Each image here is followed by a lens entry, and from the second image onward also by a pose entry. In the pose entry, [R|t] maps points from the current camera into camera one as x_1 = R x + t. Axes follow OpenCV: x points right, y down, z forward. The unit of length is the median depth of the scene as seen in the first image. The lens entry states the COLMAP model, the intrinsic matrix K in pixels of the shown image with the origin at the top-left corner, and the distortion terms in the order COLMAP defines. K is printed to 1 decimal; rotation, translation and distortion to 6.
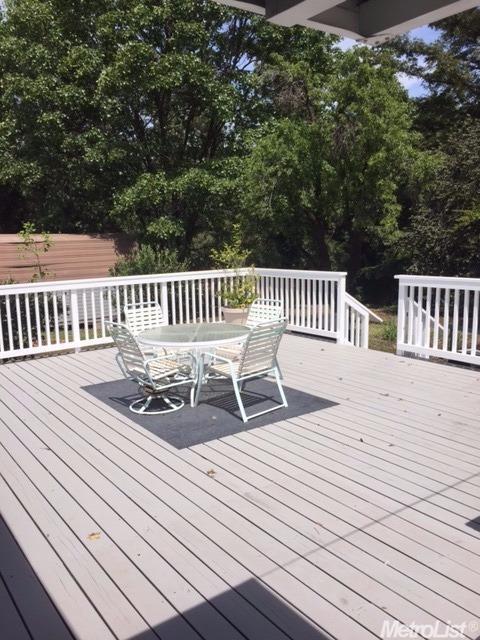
lens RADIAL K [[548.6, 0, 237.5], [0, 548.6, 320.1], [0, 0, 1]] dist [0.014912, -0.016562]
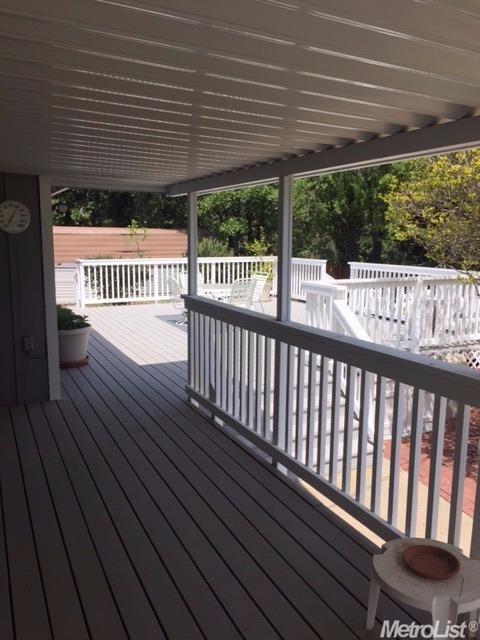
lens RADIAL K [[548.6, 0, 241.6], [0, 548.6, 320.3], [0, 0, 1]] dist [0.014912, -0.016562]
pose [[0.984200, 0.056083, -0.167942, 0.209068], [-0.054878, 0.998423, 0.011811, 0.068889], [0.168340, -0.002408, 0.985726, -0.502073]]
